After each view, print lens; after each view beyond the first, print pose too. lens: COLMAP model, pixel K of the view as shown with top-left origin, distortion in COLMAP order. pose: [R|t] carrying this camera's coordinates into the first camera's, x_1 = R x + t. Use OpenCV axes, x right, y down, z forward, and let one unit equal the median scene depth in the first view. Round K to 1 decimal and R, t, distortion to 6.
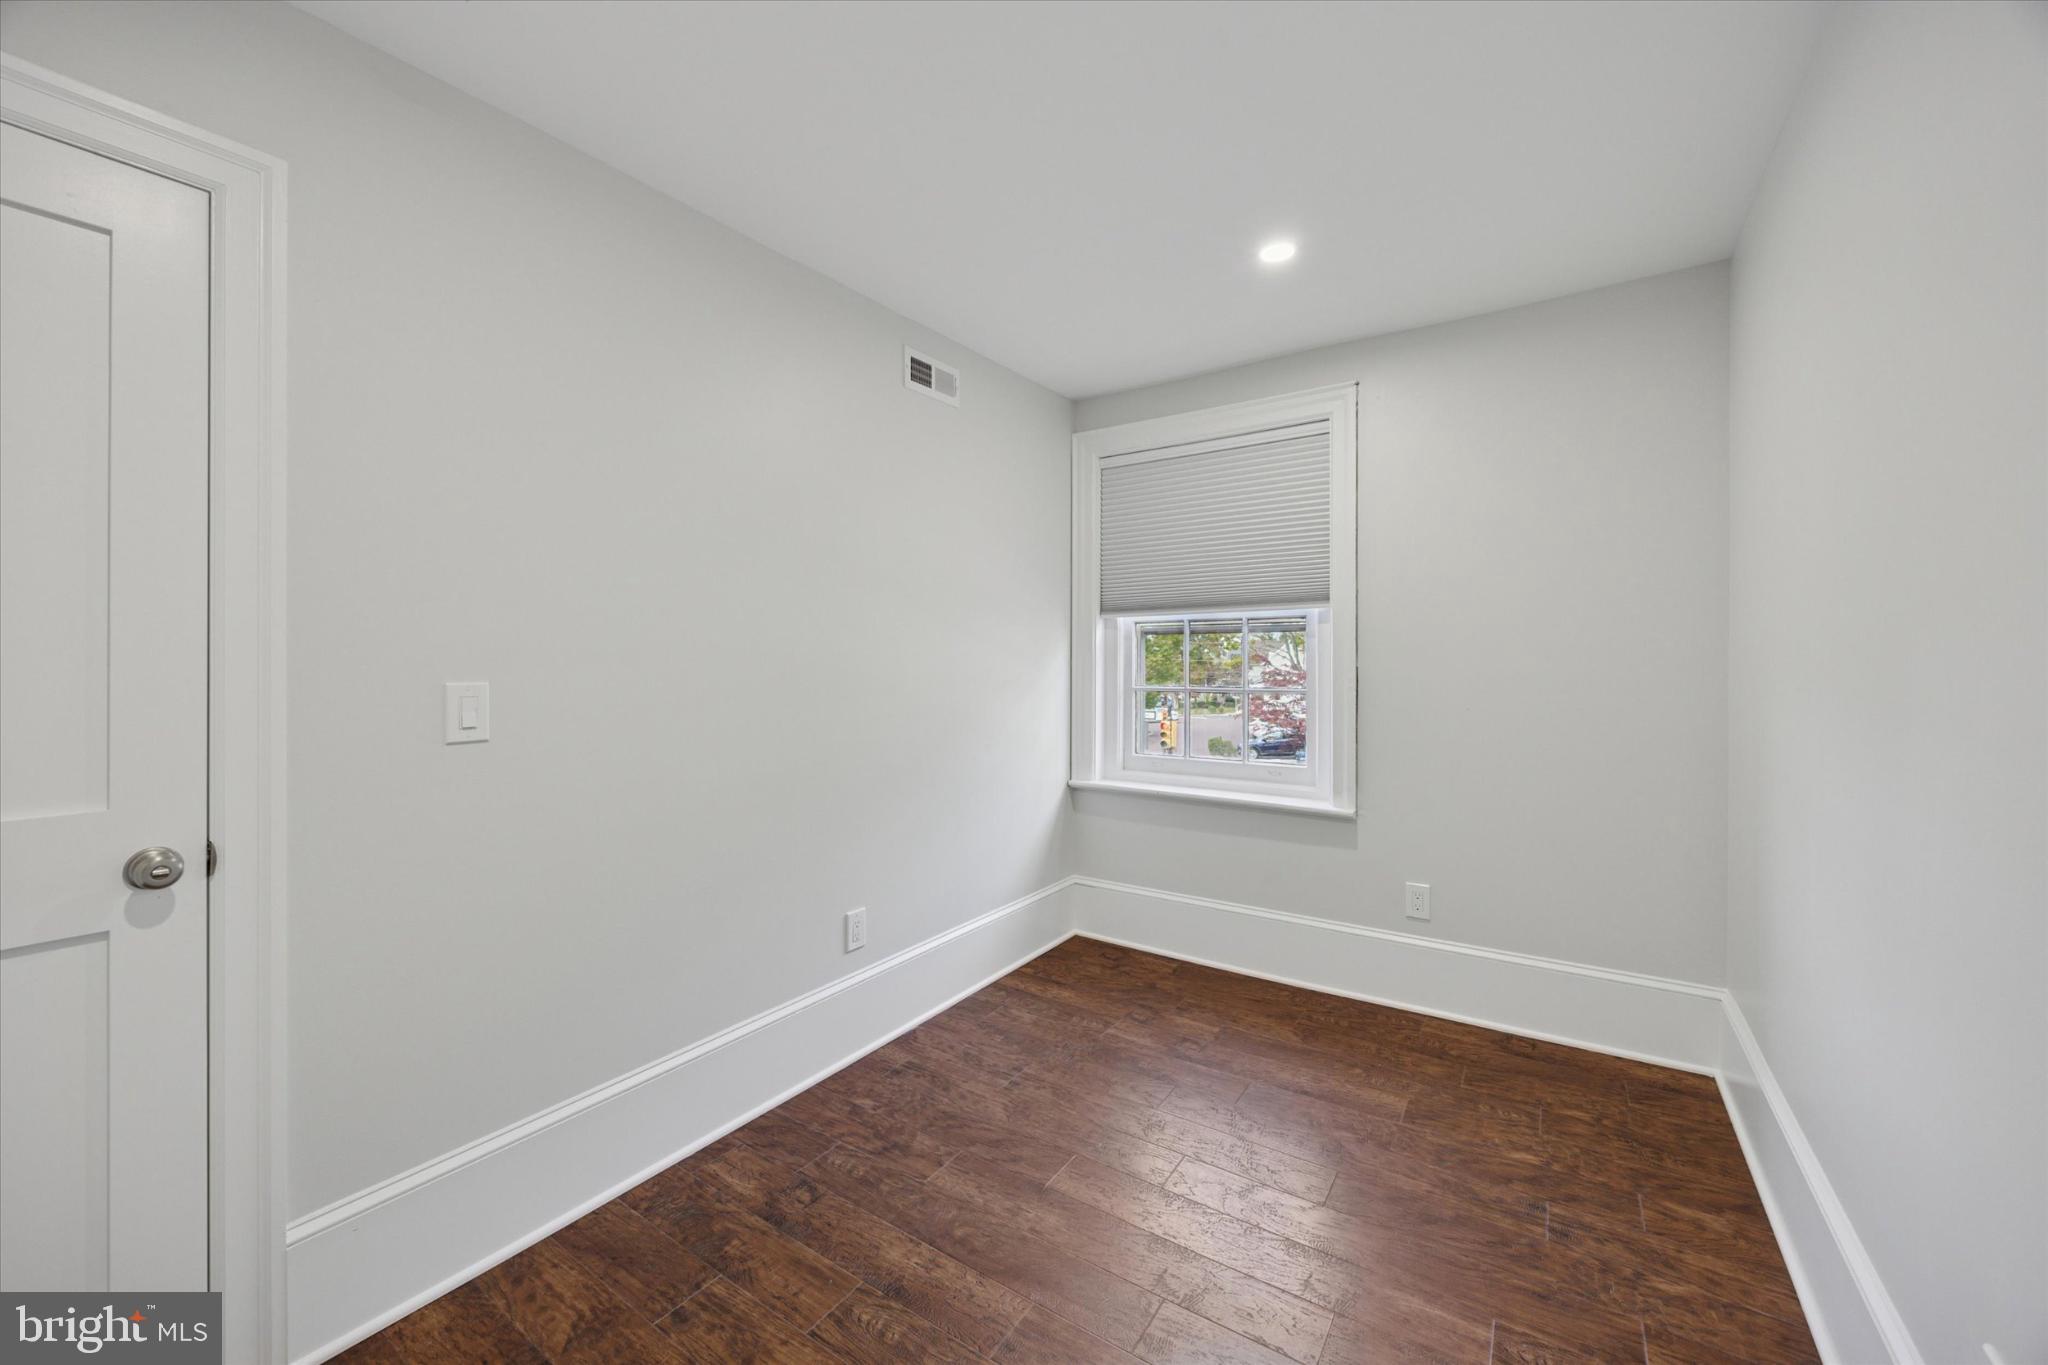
lens RADIAL K [[780.3, 0, 990.4], [0, 780.3, 663.5], [0, 0, 1]] dist [-0.006937, 0.000480]
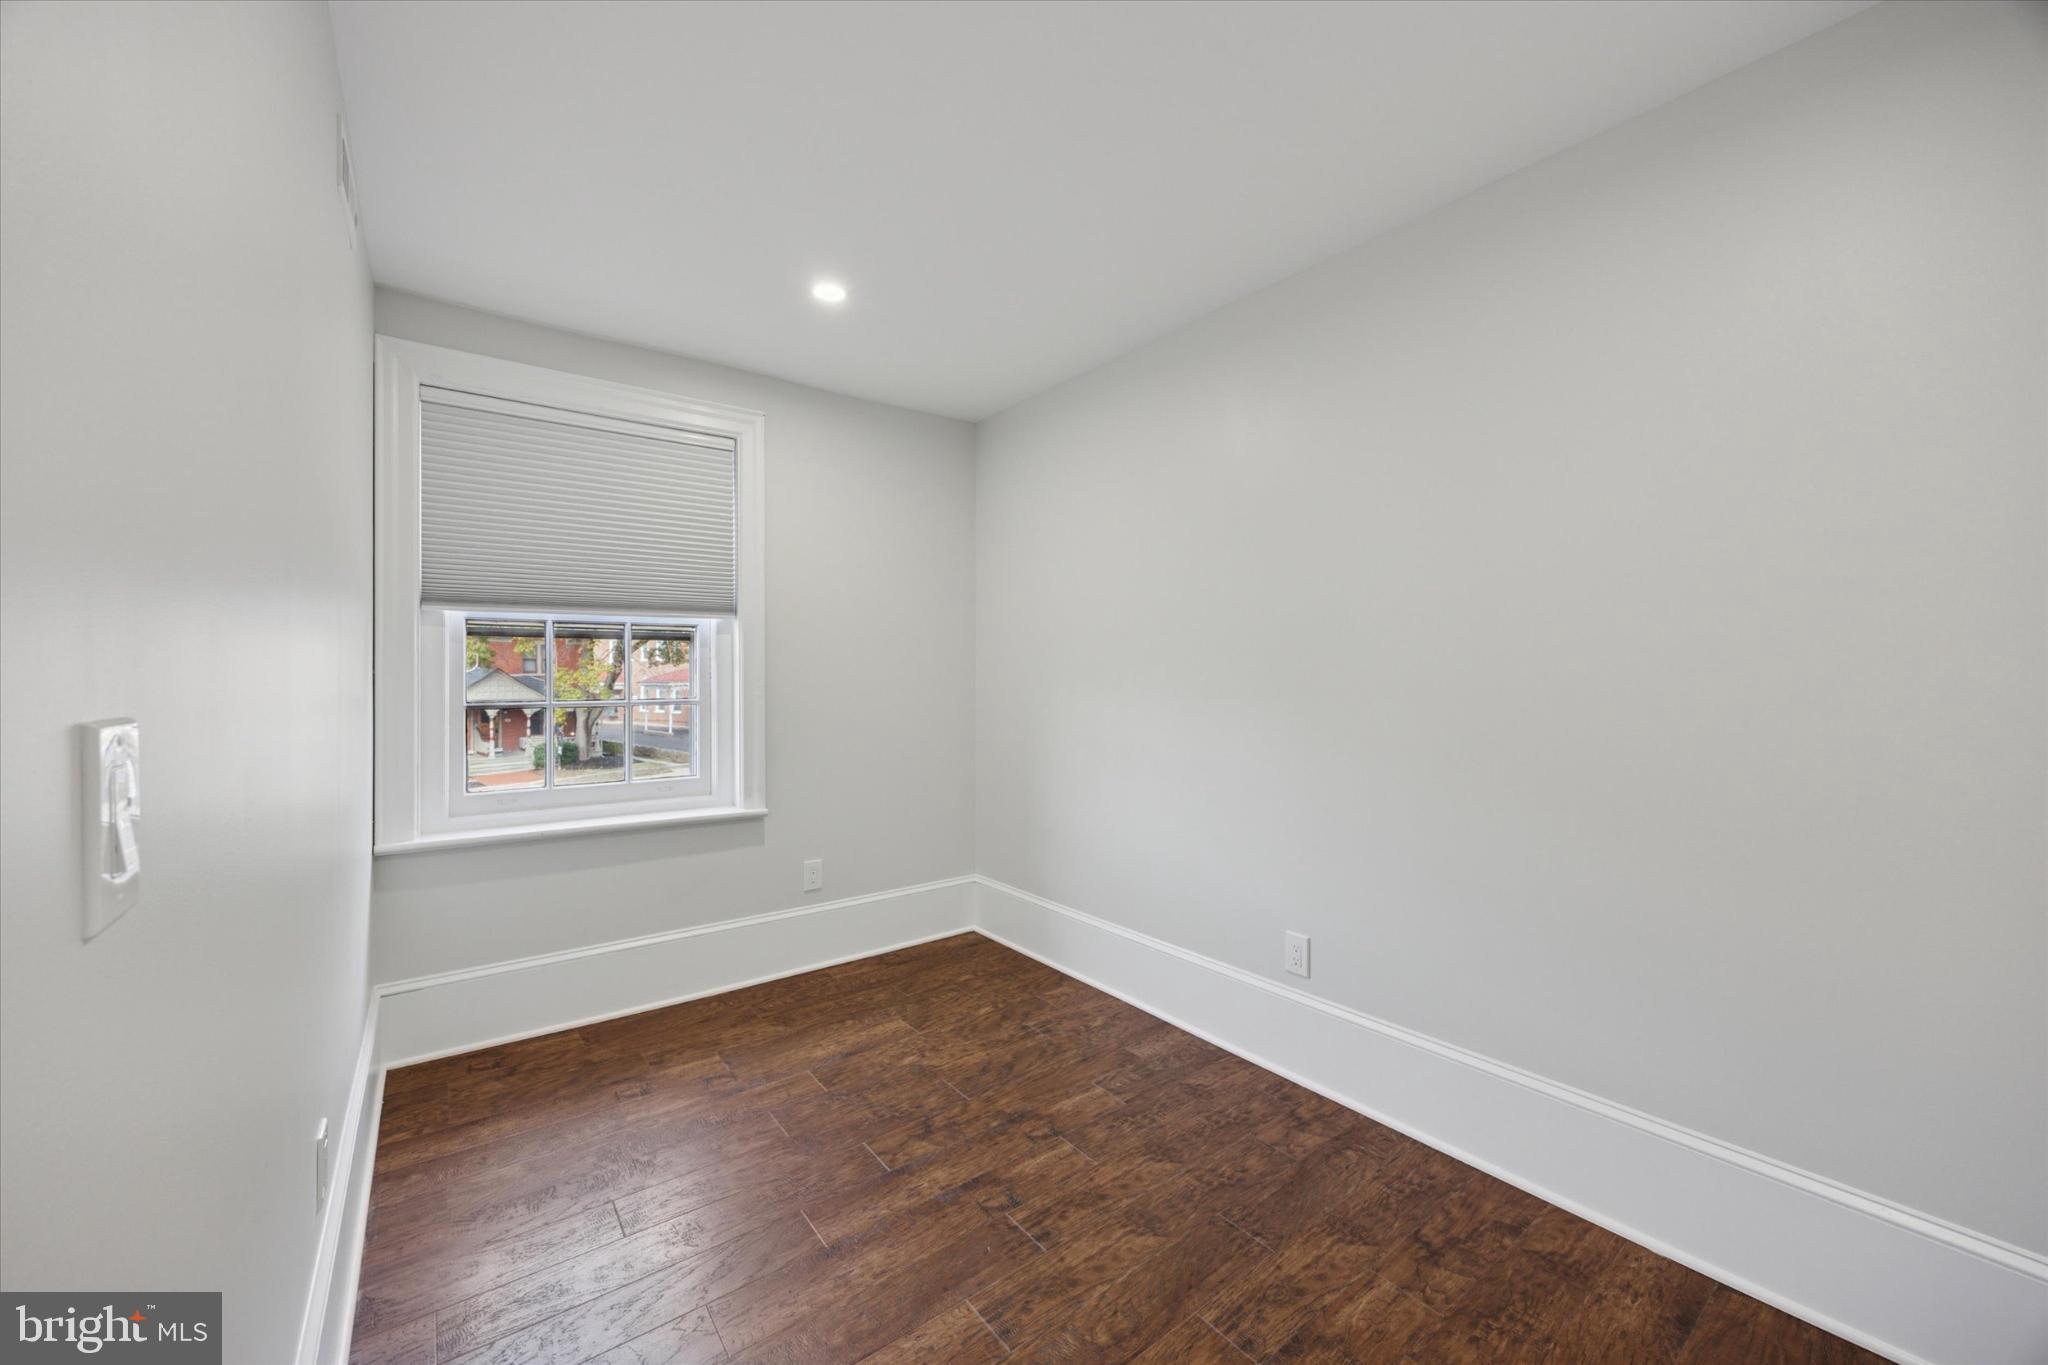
lens RADIAL K [[780.3, 0, 1039.7], [0, 780.3, 679.2], [0, 0, 1]] dist [-0.006937, 0.000480]
pose [[0.298522, -0.008000, 0.954369, -0.461115], [0.002528, 0.999968, 0.007592, 0.001521], [-0.954399, 0.000146, 0.298533, 0.316632]]
